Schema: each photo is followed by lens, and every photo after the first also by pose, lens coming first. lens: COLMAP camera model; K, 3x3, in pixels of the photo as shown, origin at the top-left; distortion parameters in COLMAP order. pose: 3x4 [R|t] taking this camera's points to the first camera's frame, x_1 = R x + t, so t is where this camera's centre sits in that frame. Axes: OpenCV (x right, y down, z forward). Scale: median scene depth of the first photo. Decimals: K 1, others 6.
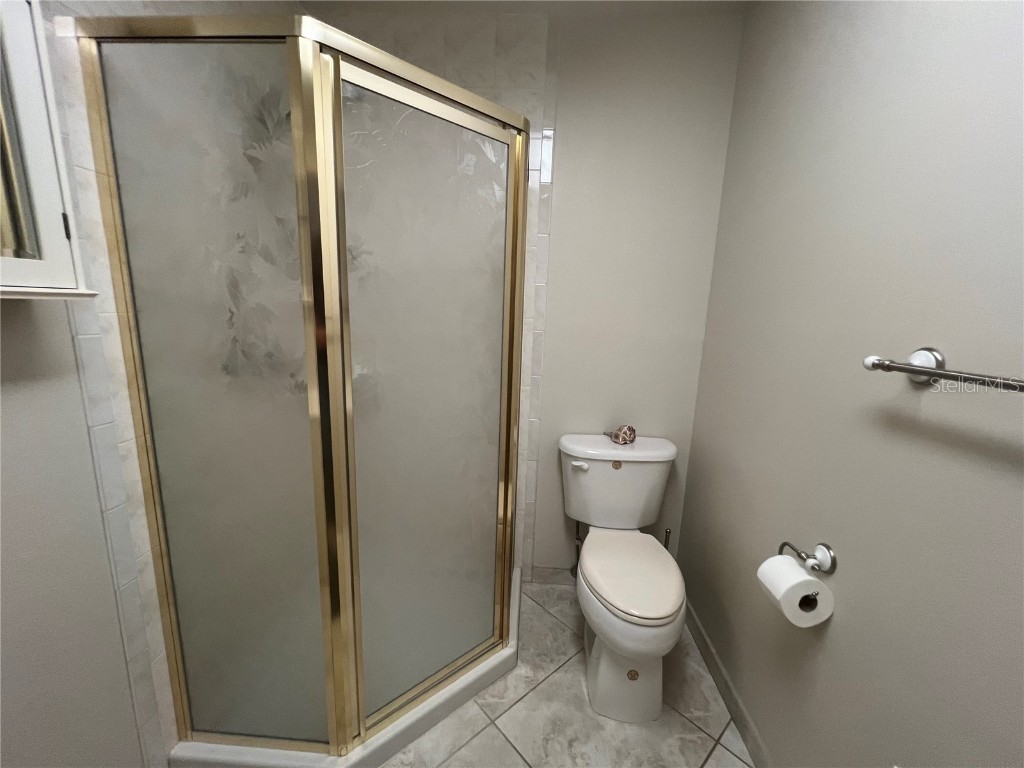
lens RADIAL K [[408.7, 0, 512.0], [0, 408.7, 386.4], [0, 0, 1]] dist [0.000087, 0.000301]
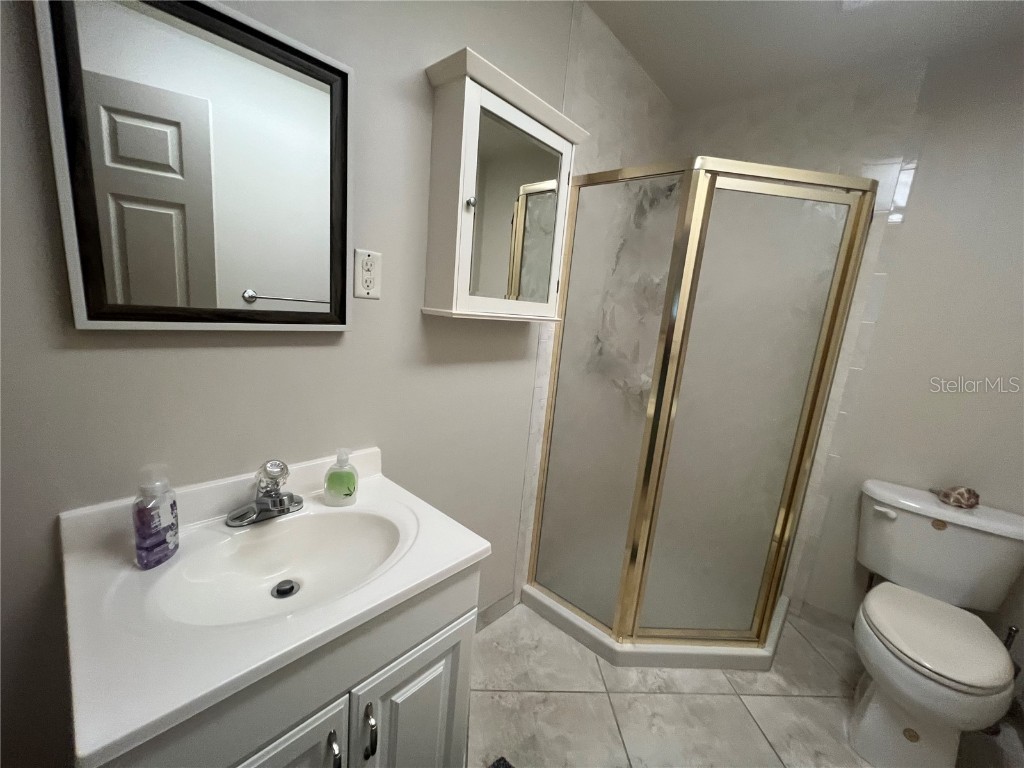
lens RADIAL K [[408.7, 0, 512.3], [0, 408.7, 386.1], [0, 0, 1]] dist [0.000087, 0.000301]
pose [[0.788511, 0.153478, -0.595562, 0.003632], [-0.175960, 0.984181, 0.020659, 0.037453], [0.589312, 0.088505, 0.803043, -0.310070]]
